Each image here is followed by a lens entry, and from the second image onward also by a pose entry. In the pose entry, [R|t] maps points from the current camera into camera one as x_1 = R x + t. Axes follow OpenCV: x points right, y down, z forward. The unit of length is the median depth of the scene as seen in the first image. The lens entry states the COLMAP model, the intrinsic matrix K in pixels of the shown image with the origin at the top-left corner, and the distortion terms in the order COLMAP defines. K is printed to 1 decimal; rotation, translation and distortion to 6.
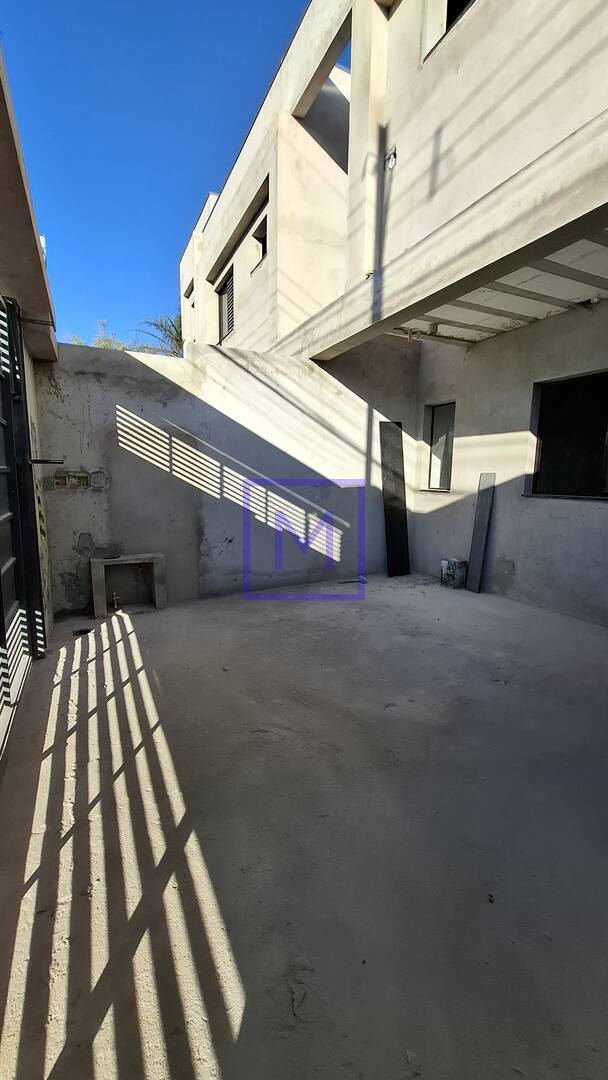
lens RADIAL K [[426.3, 0, 305.5], [0, 426.3, 542.9], [0, 0, 1]] dist [-0.000892, 0.000170]
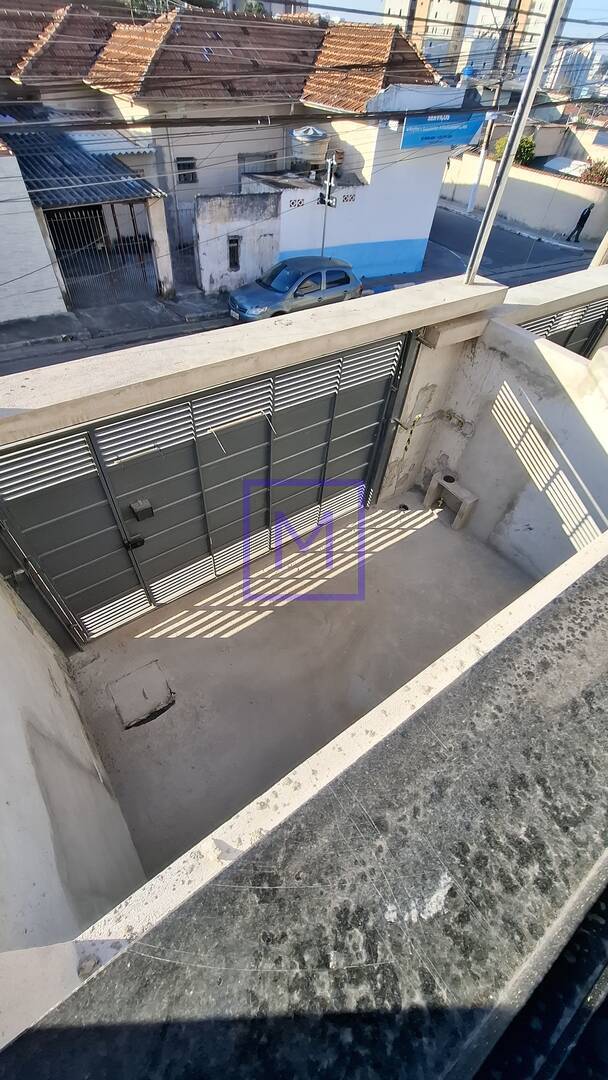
lens RADIAL K [[428.6, 0, 306.7], [0, 428.6, 545.9], [0, 0, 1]] dist [0.000200, 0.001068]
pose [[0.174402, 0.736966, -0.653043, 0.527053], [-0.218547, 0.675636, 0.704097, -0.675003], [0.960115, 0.019924, 0.278894, 0.142483]]
